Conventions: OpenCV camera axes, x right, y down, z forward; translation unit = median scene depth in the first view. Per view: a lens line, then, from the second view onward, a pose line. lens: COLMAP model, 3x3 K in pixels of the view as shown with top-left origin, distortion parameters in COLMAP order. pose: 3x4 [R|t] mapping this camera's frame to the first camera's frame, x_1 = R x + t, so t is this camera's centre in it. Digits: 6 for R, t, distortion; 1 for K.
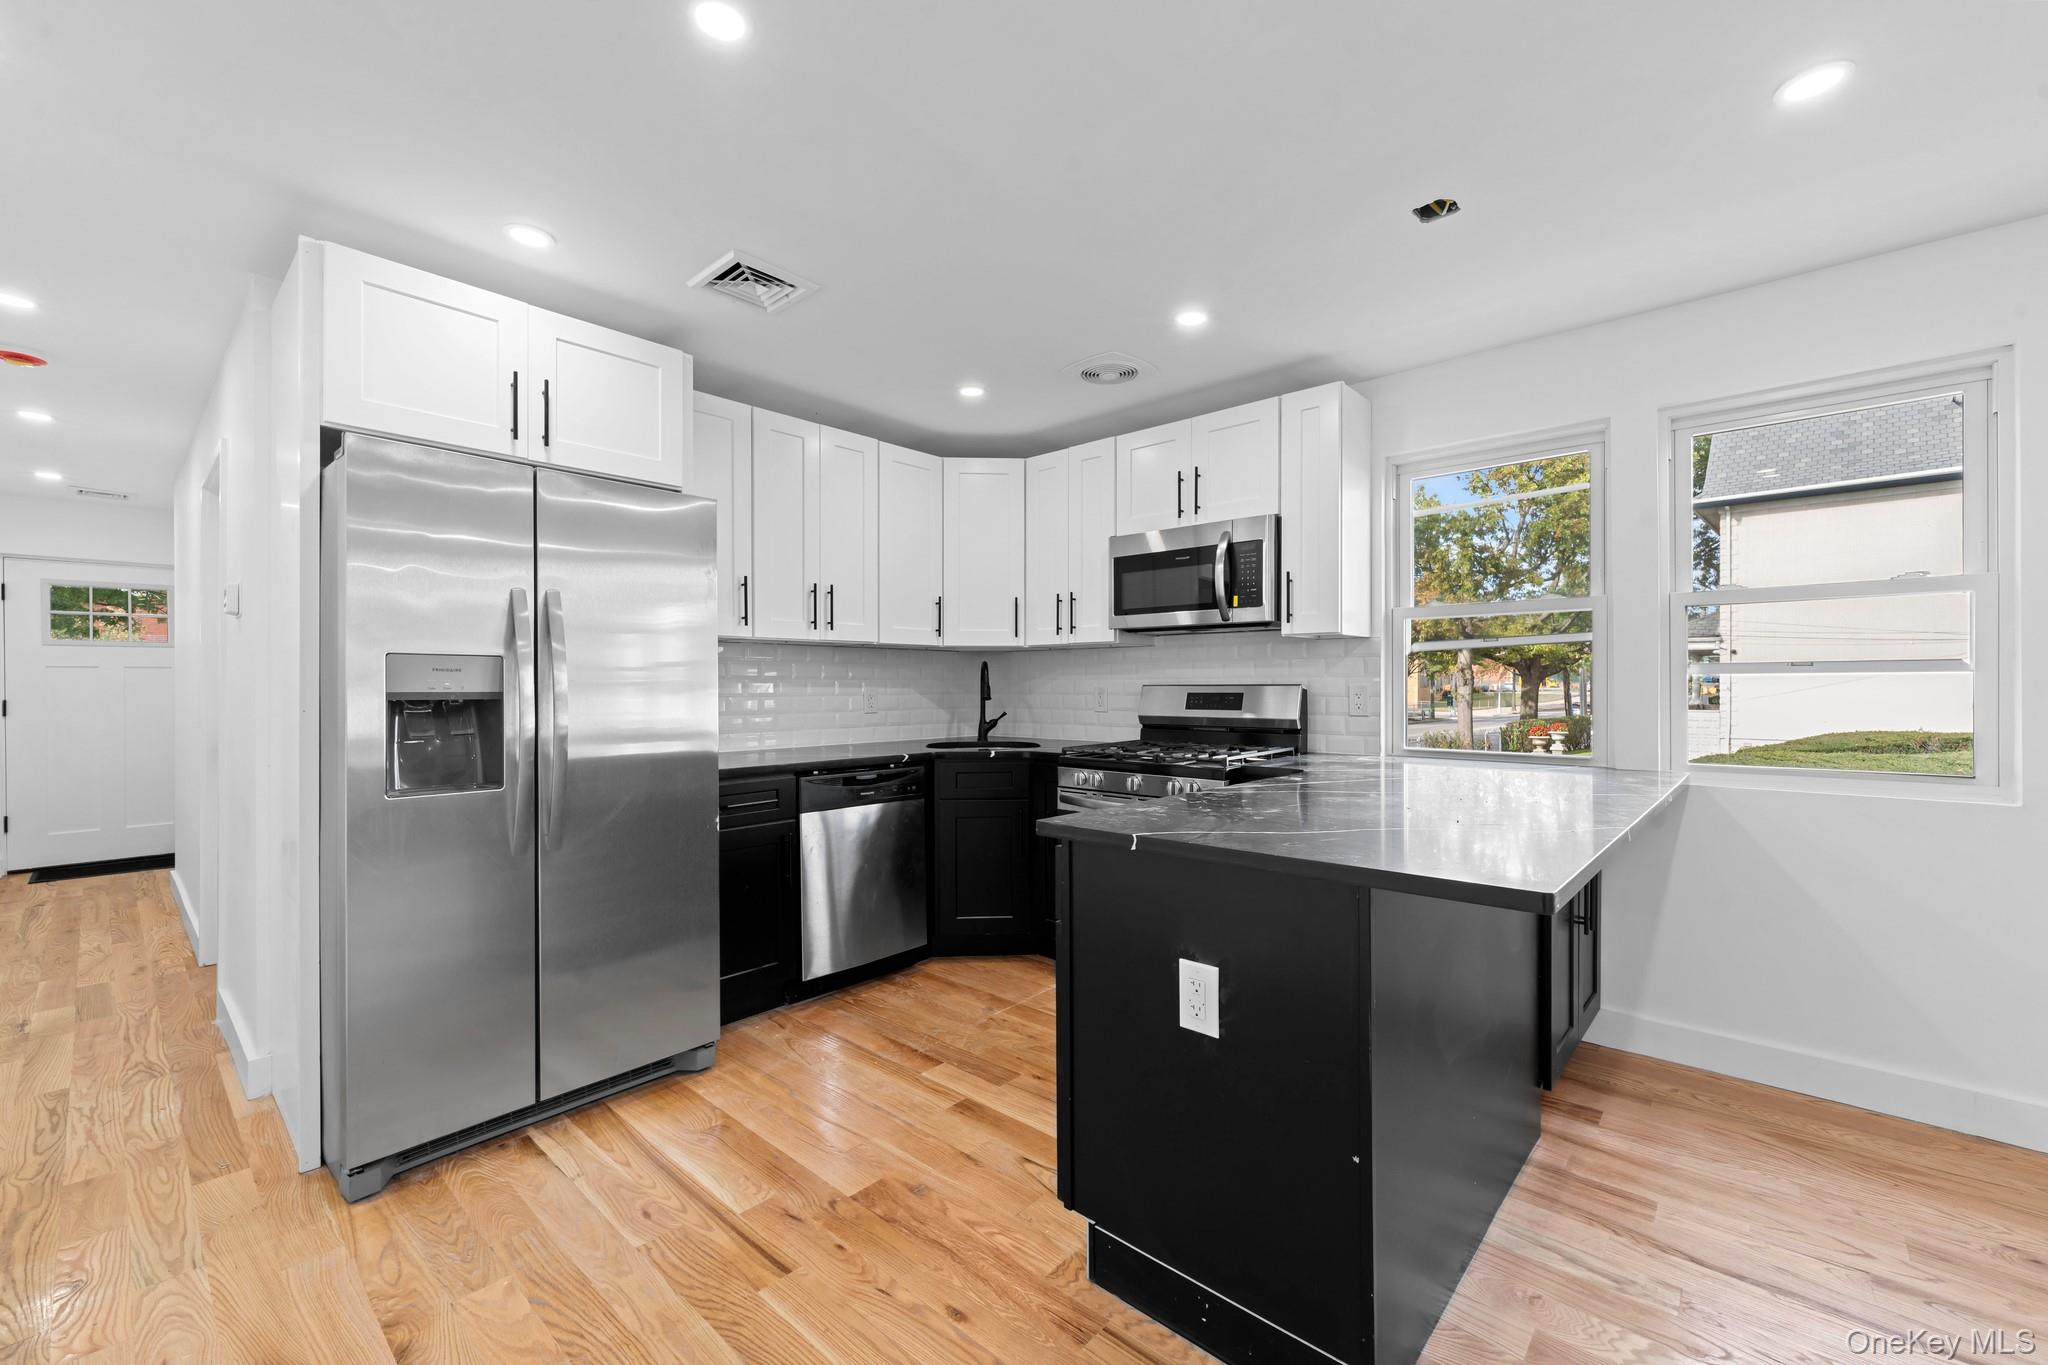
lens RADIAL K [[837.0, 0, 1023.4], [0, 837.0, 686.9], [0, 0, 1]] dist [-0.001802, -0.000123]
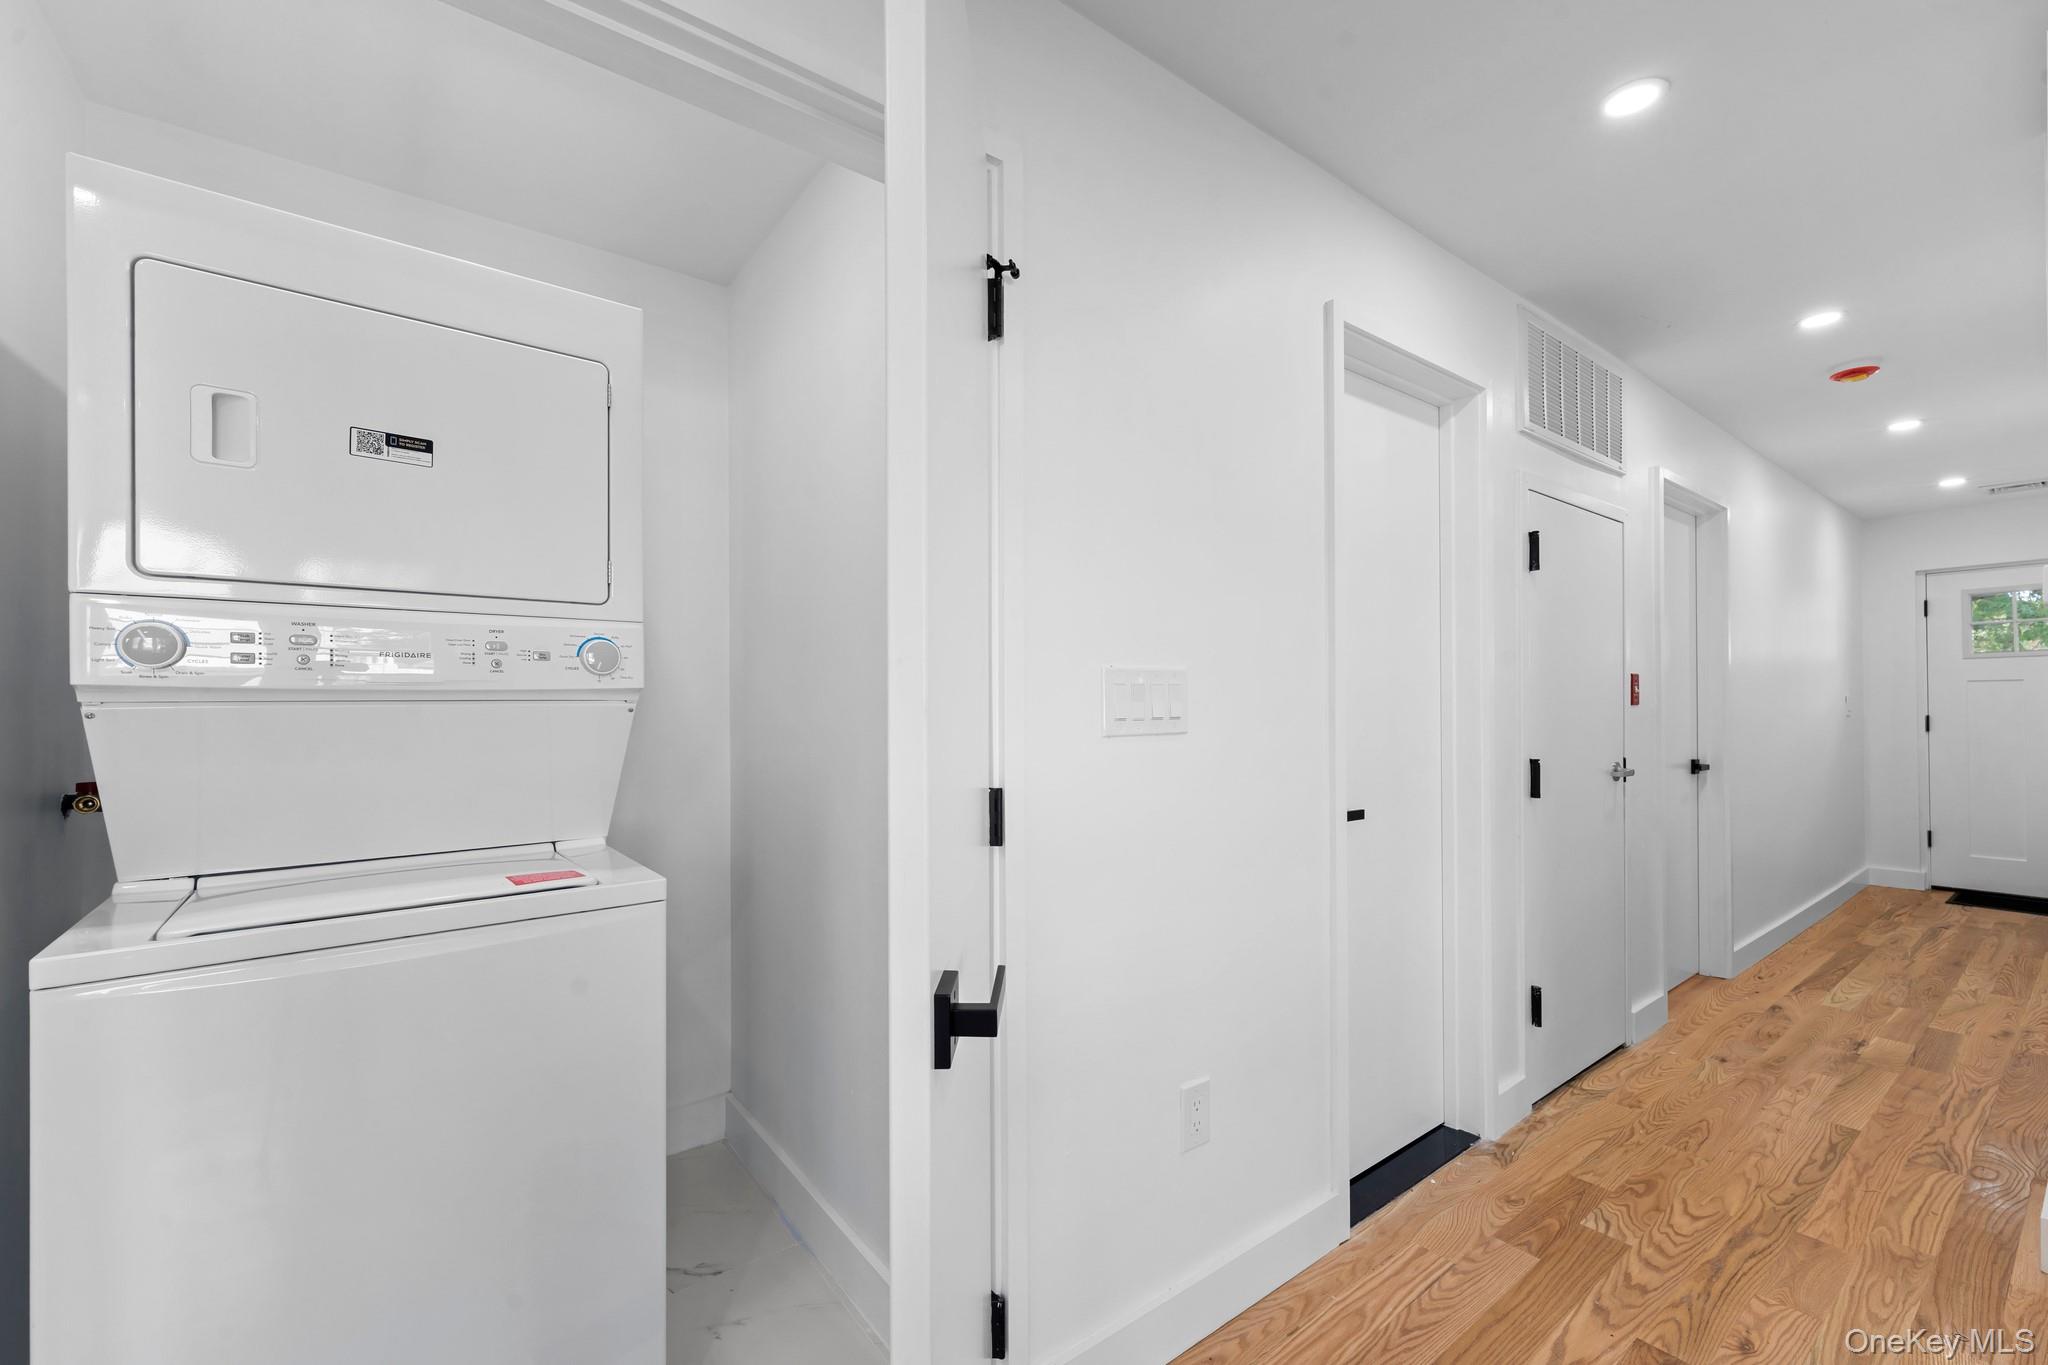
lens RADIAL K [[837.0, 0, 1020.2], [0, 837.0, 699.5], [0, 0, 1]] dist [-0.001802, -0.000123]
pose [[-0.191109, -0.005215, -0.981555, -0.040716], [0.002664, 0.999979, -0.005832, -0.000991], [0.981565, -0.003730, -0.191091, 0.255175]]
